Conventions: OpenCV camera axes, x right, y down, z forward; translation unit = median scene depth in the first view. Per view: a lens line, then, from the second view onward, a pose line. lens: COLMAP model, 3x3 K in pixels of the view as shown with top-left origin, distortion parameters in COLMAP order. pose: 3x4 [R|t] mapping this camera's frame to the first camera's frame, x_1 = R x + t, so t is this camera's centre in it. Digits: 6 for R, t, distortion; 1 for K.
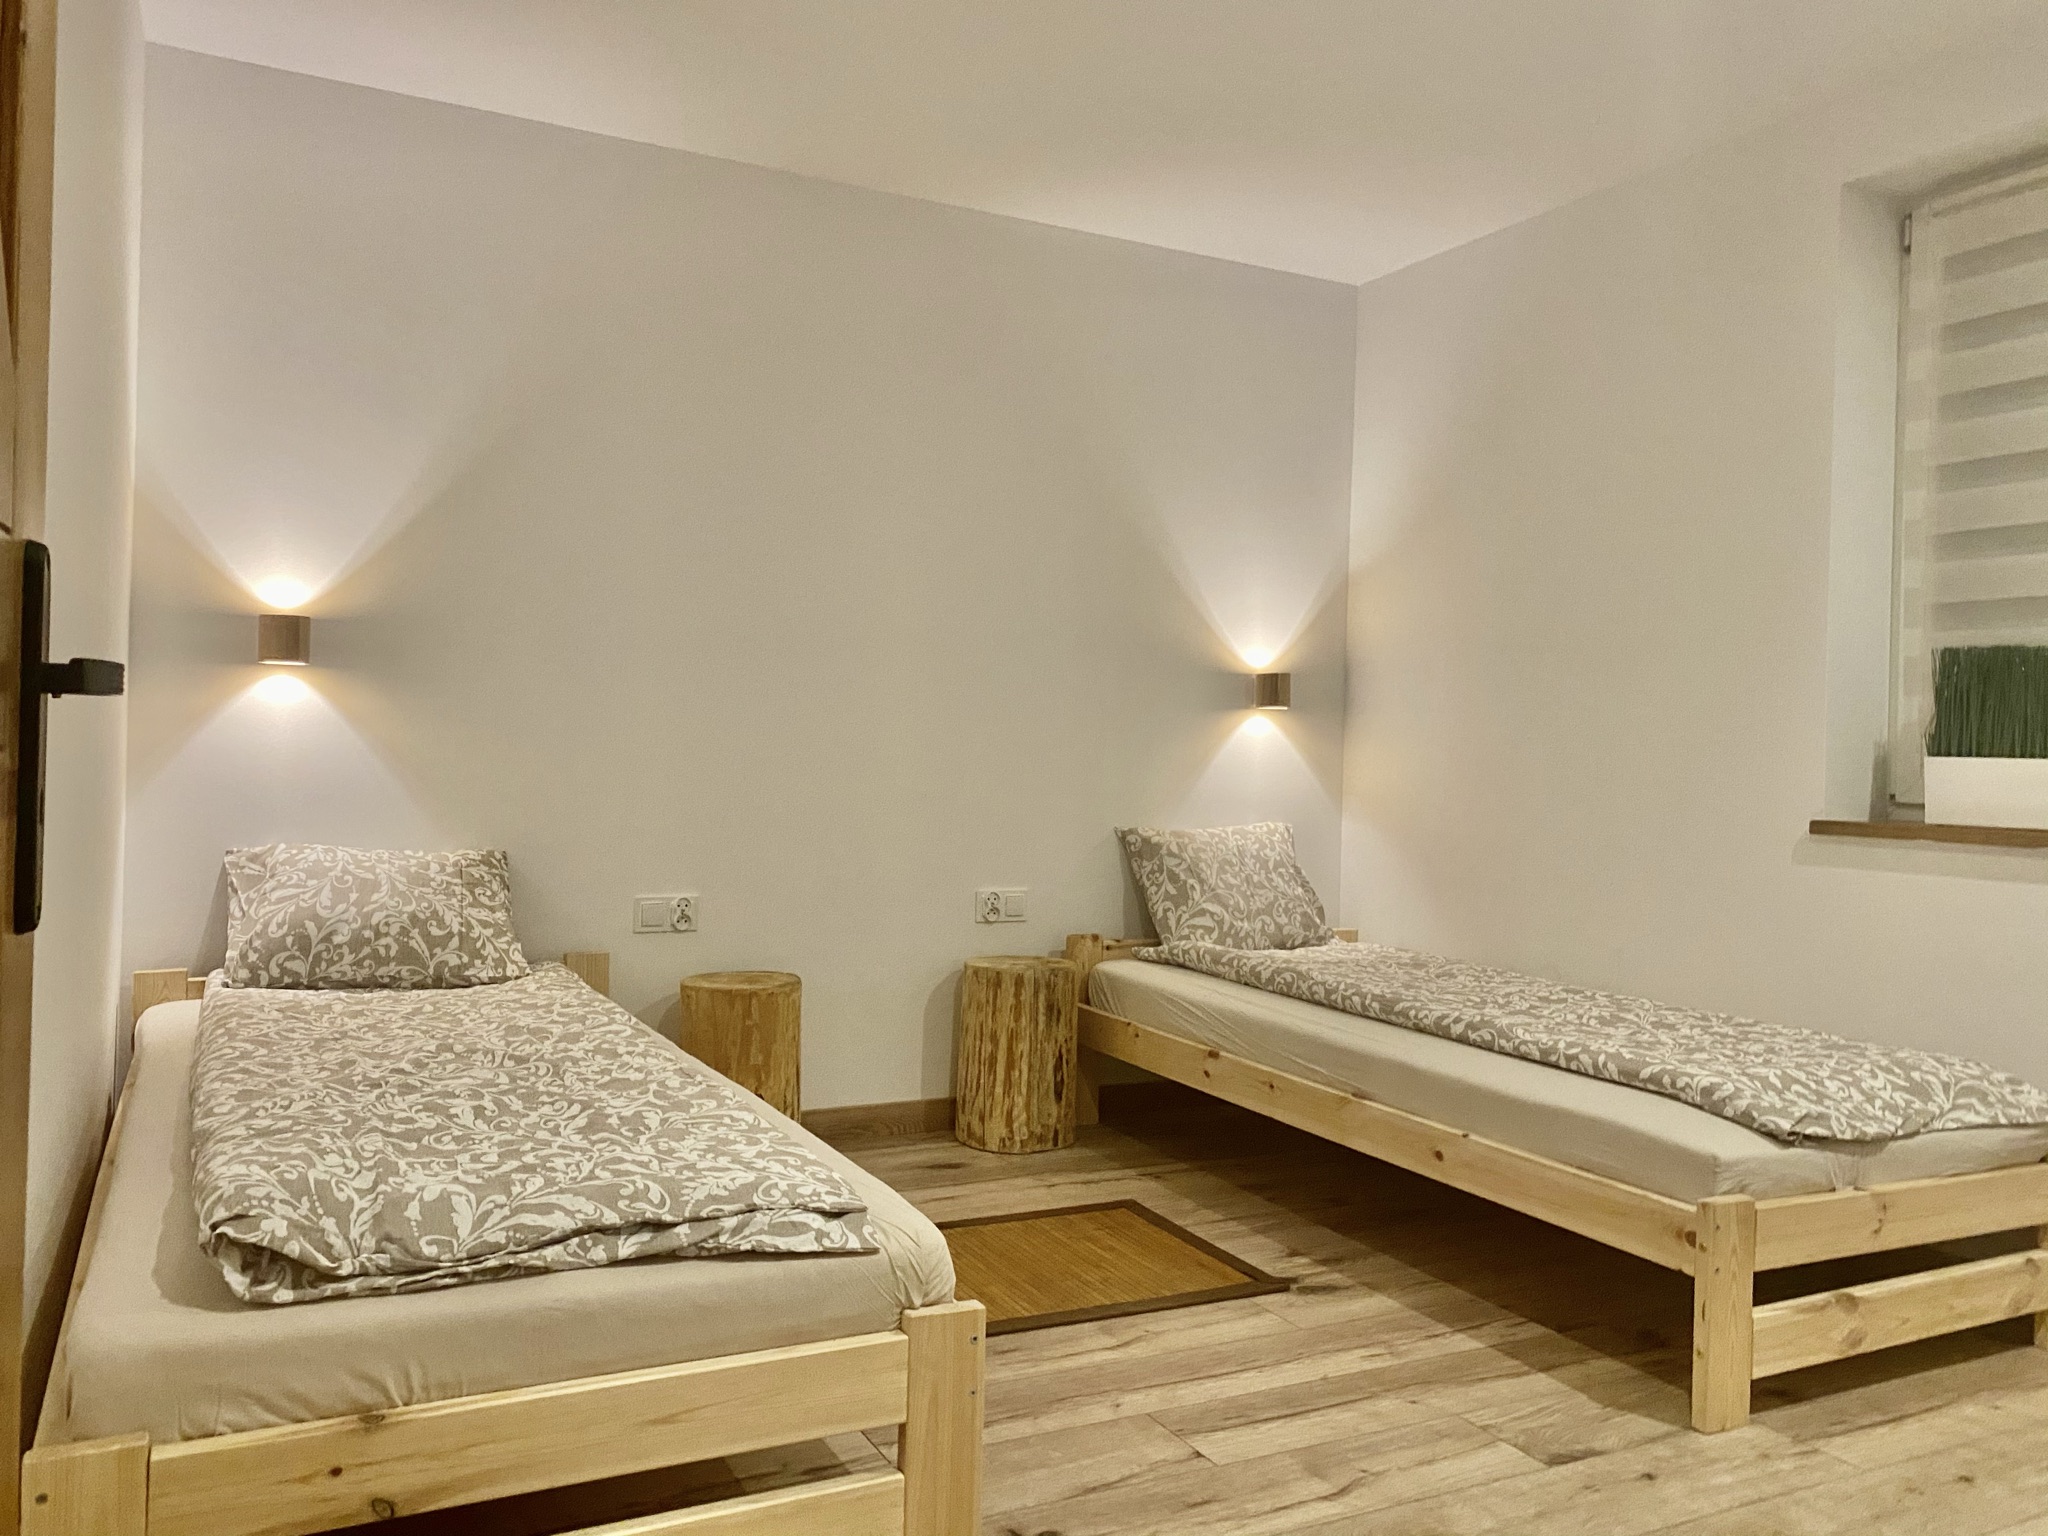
lens RADIAL K [[1564.9, 0, 1013.4], [0, 1564.9, 758.4], [0, 0, 1]] dist [0.009687, -0.009029]
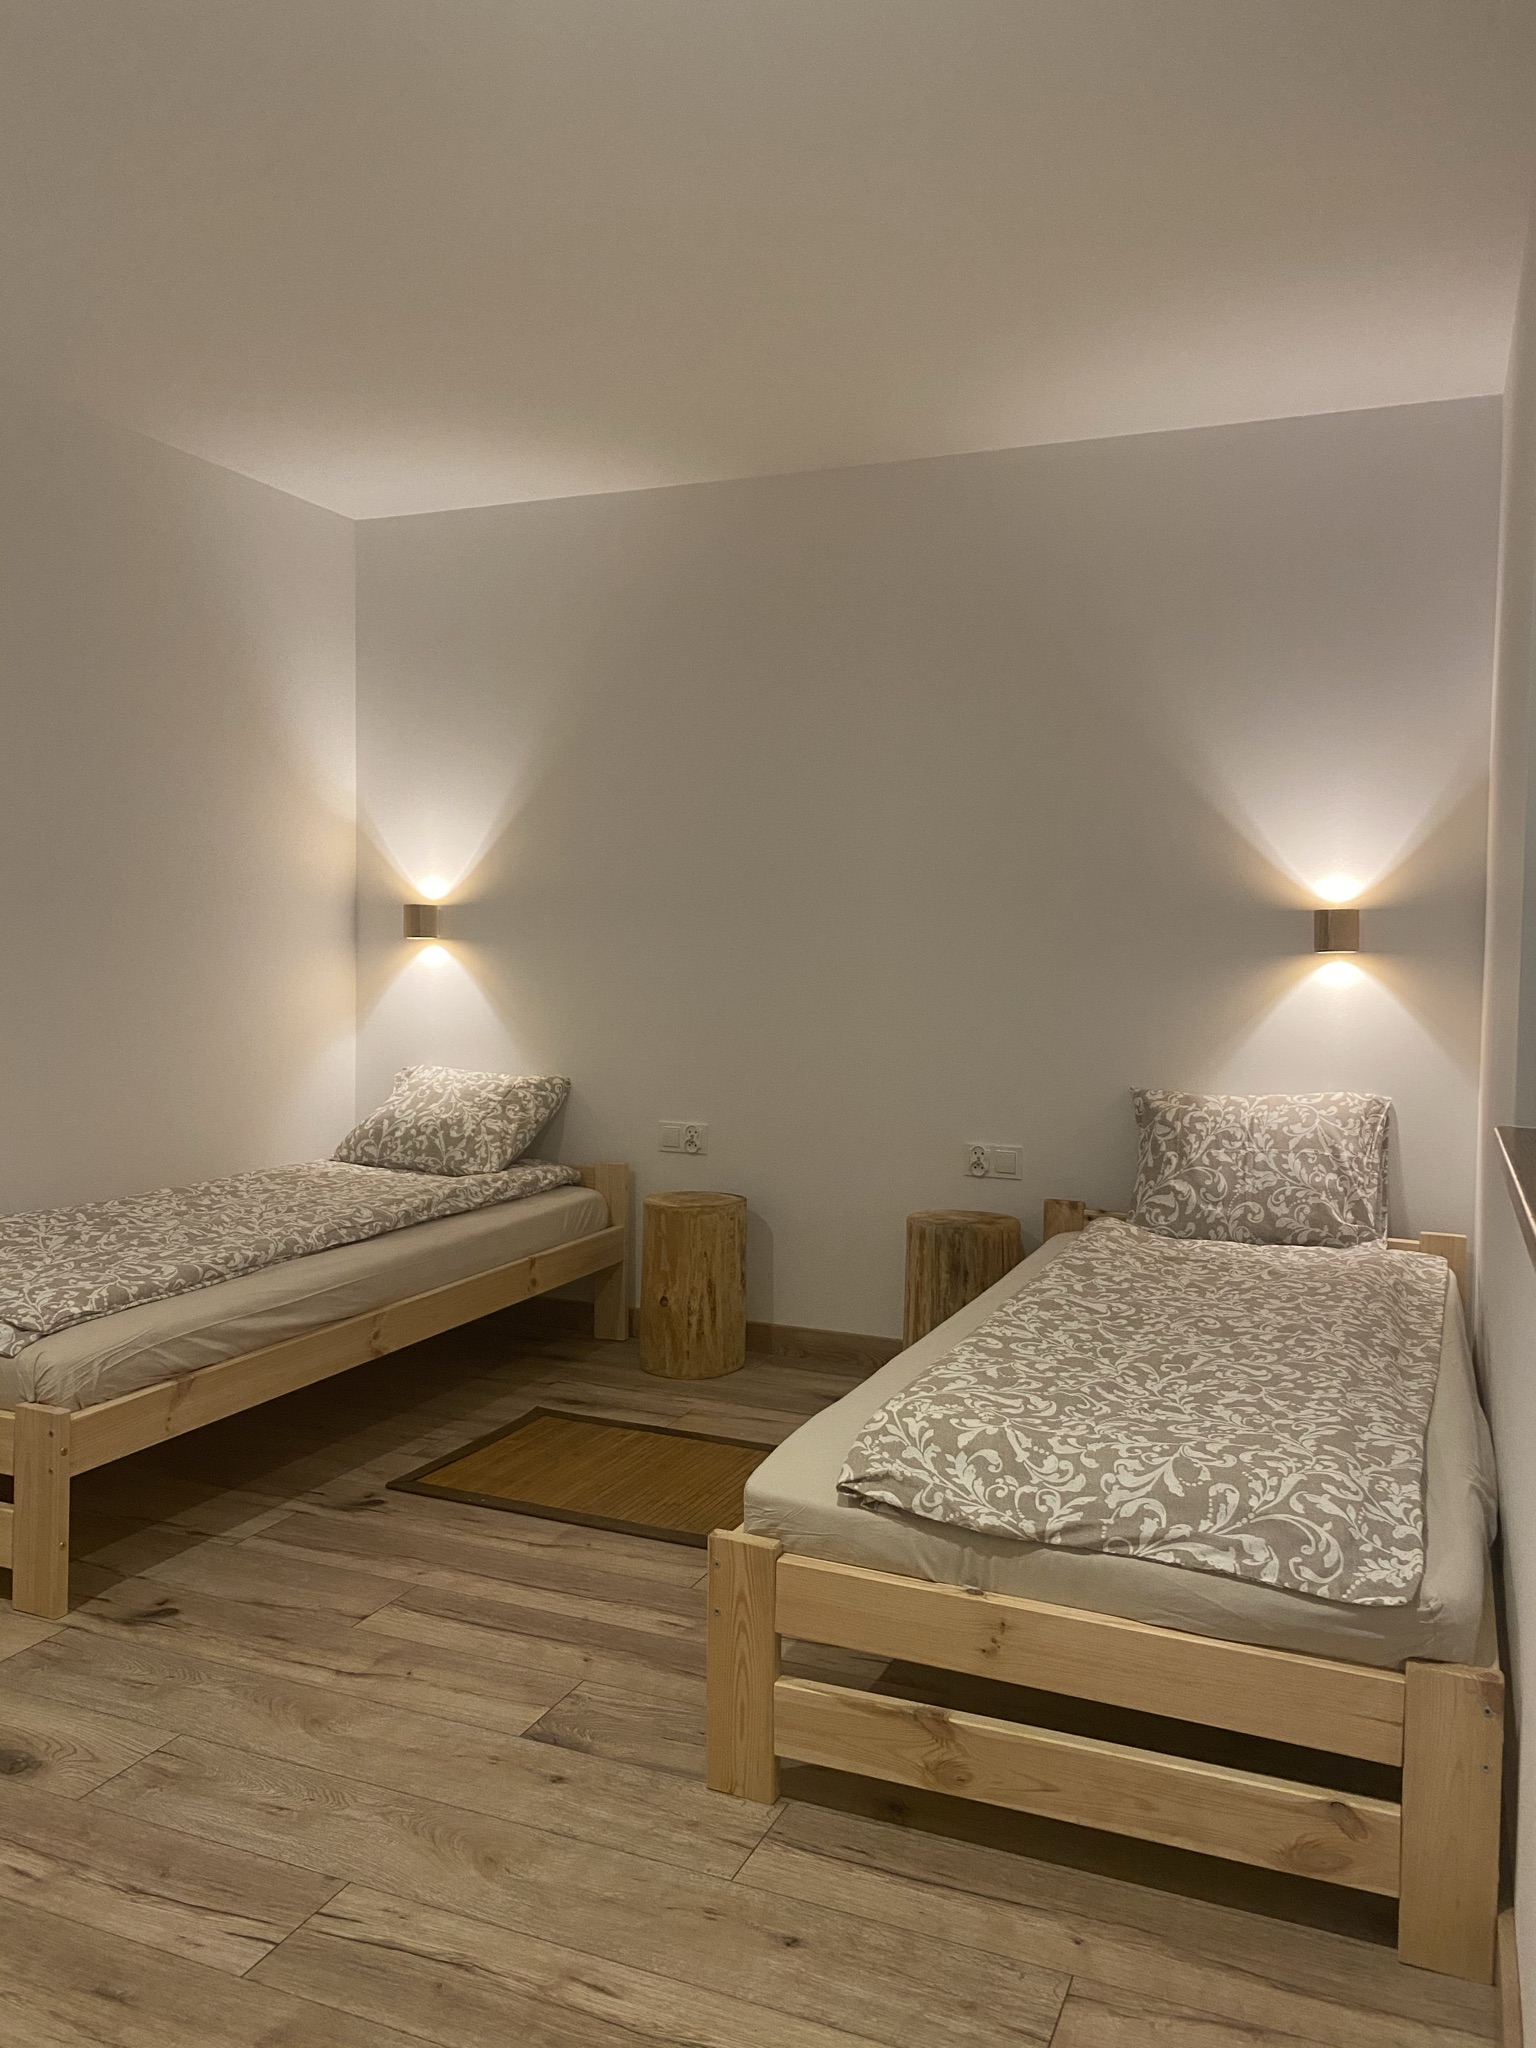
lens RADIAL K [[1564.9, 0, 758.8], [0, 1564.9, 1028.6], [0, 0, 1]] dist [0.009687, -0.009029]
pose [[0.649331, 0.025532, -0.760077, 0.838987], [-0.006310, 0.999583, 0.028187, -0.020598], [0.760480, -0.013506, 0.649221, 0.333198]]
